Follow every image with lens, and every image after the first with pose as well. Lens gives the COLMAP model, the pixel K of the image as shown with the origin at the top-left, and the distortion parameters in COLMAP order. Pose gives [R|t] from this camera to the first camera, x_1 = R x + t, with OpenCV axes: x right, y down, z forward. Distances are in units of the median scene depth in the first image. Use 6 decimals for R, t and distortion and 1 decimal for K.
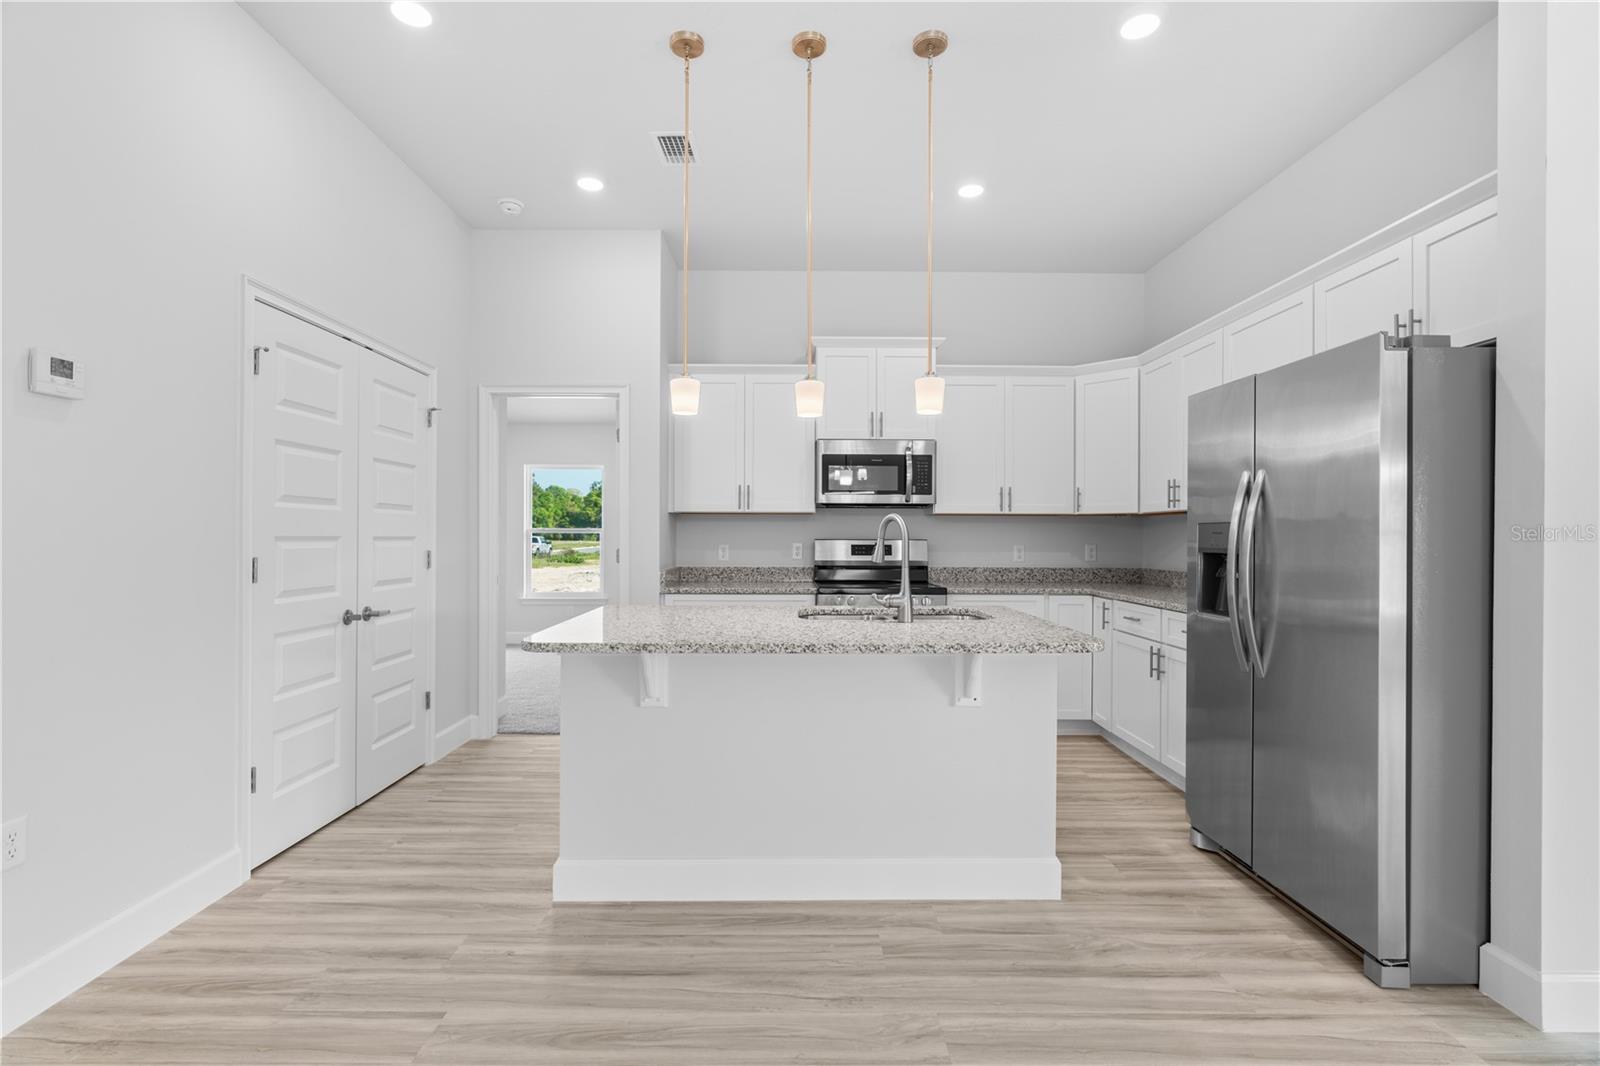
lens RADIAL K [[712.7, 0, 795.3], [0, 712.7, 524.7], [0, 0, 1]] dist [-0.005414, 0.000411]
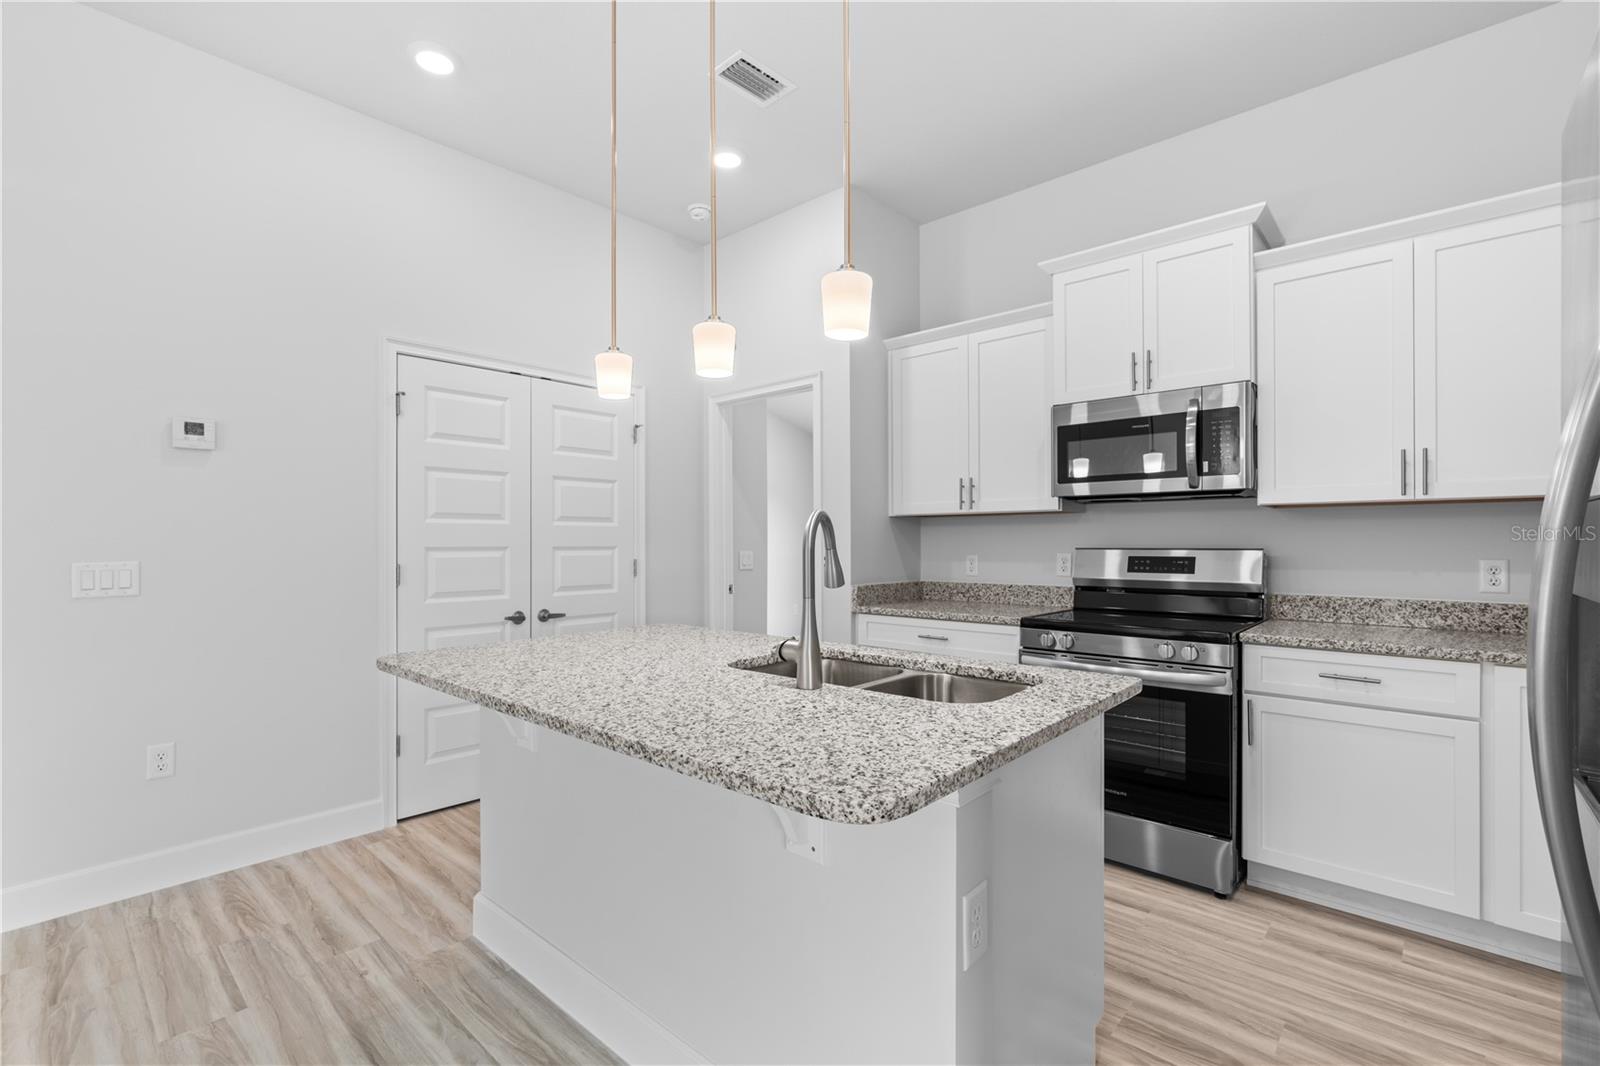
lens RADIAL K [[717.4, 0, 808.4], [0, 717.4, 531.9], [0, 0, 1]] dist [-0.008776, -0.000022]
pose [[0.735742, -0.014504, -0.677106, 0.441612], [0.015415, 0.999870, -0.004669, 0.004935], [0.677086, -0.007003, 0.735871, 0.425144]]
